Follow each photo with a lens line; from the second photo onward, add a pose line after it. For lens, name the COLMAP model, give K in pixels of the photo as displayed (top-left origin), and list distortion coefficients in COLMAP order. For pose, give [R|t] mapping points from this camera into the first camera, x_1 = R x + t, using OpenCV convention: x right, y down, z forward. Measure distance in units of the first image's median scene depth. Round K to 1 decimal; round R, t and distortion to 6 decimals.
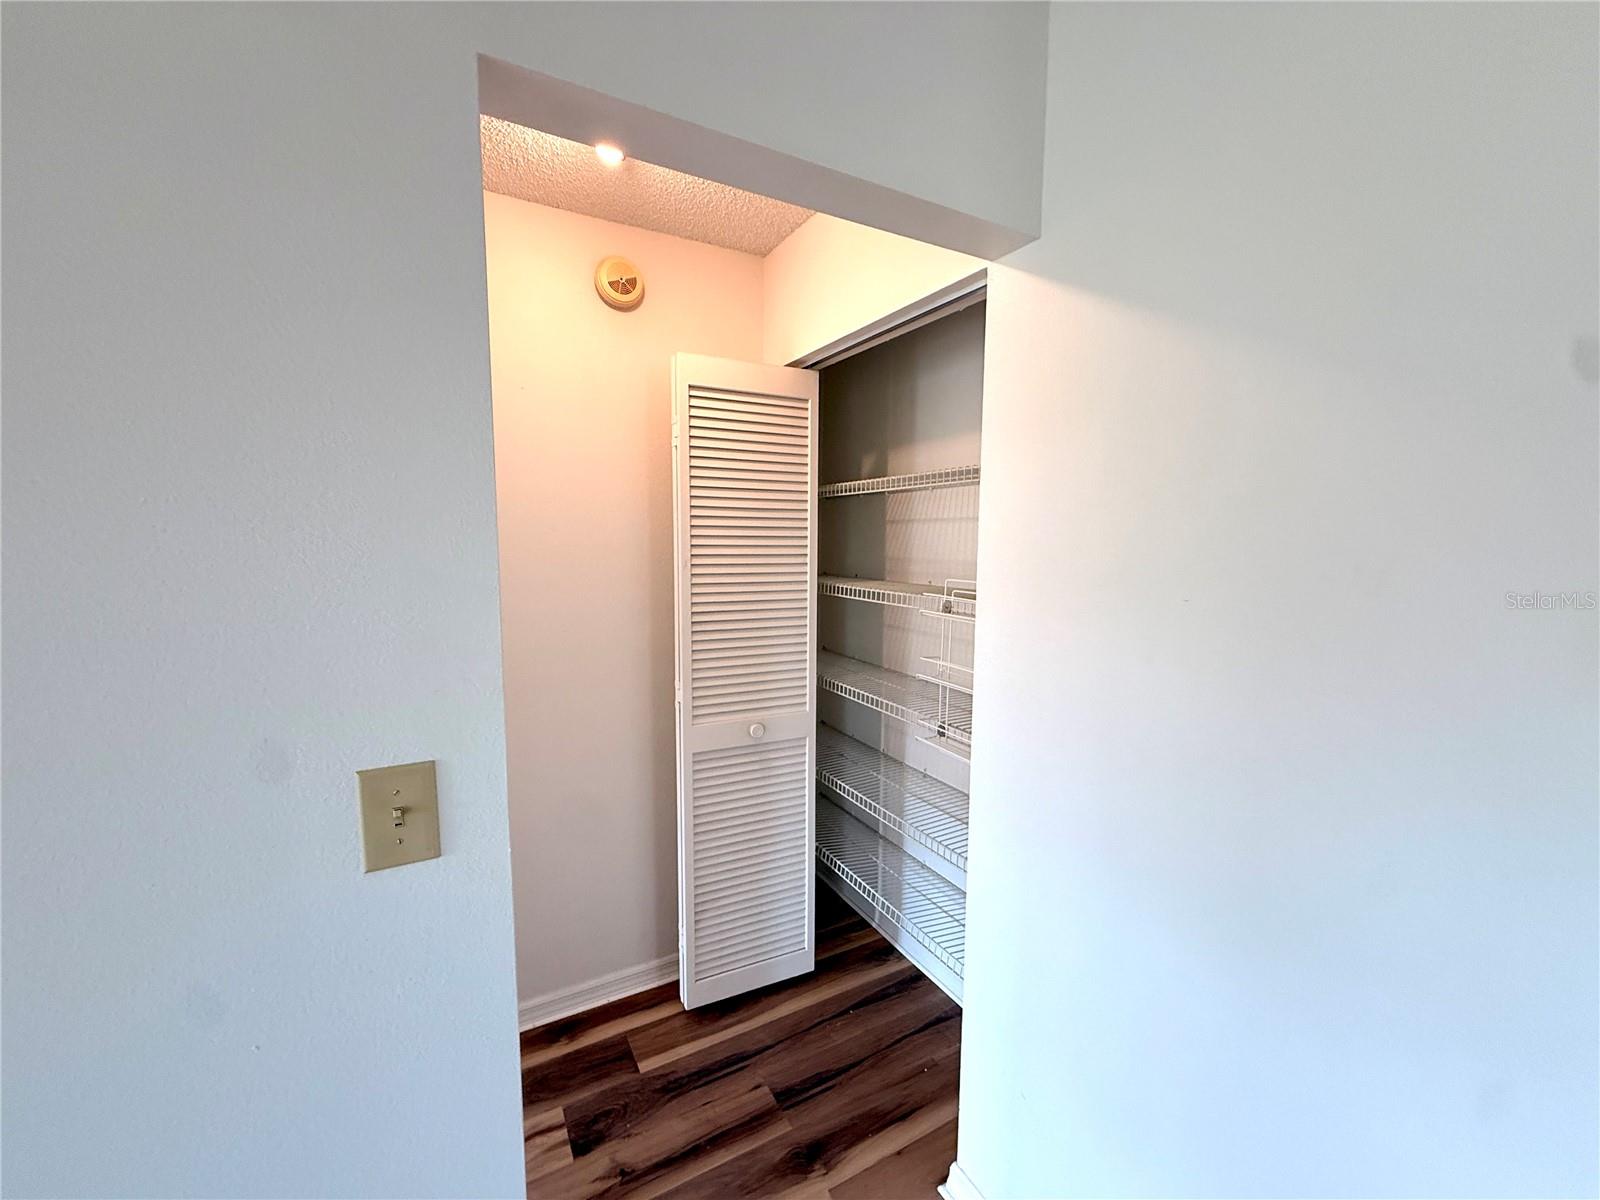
lens RADIAL K [[639.5, 0, 802.5], [0, 639.5, 603.4], [0, 0, 1]] dist [0.001665, 0.000085]
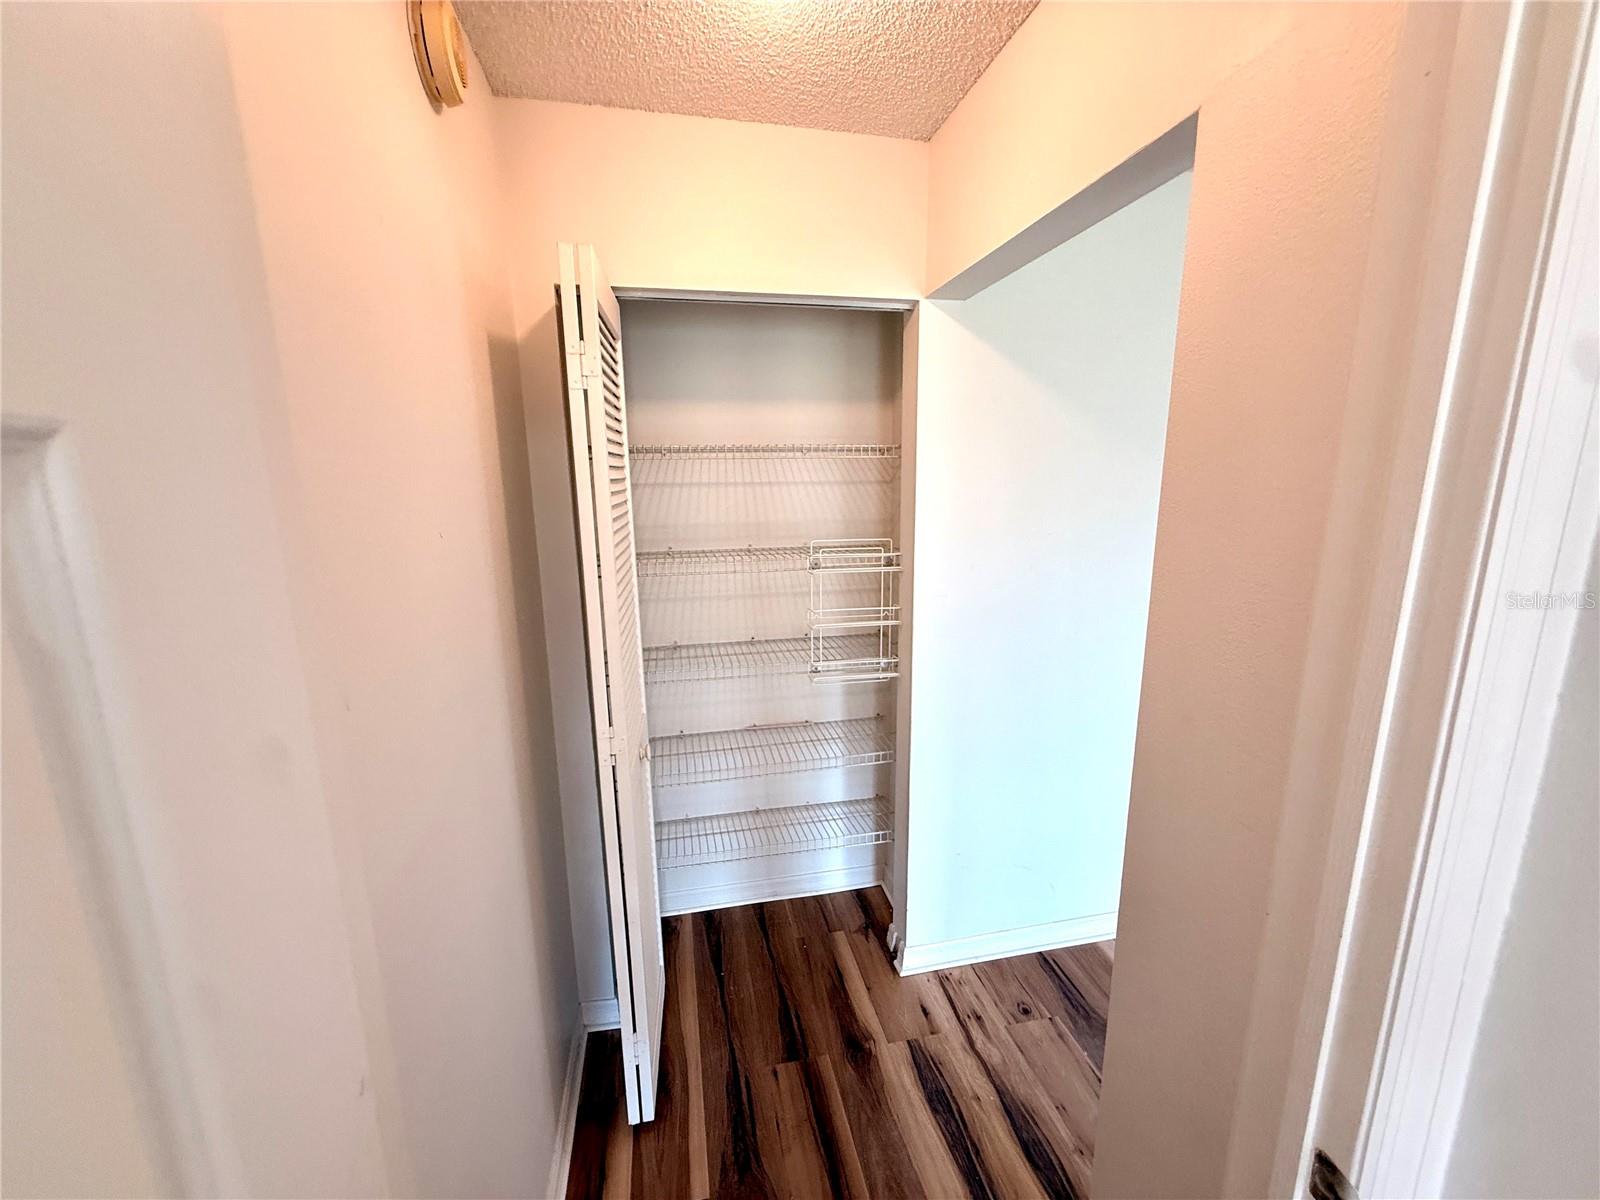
lens RADIAL K [[639.5, 0, 803.6], [0, 639.5, 602.6], [0, 0, 1]] dist [0.001665, 0.000085]
pose [[0.294296, -0.200786, 0.934385, -0.837285], [0.110765, 0.978259, 0.175327, -0.124680], [-0.949274, 0.051899, 0.310138, 0.614994]]
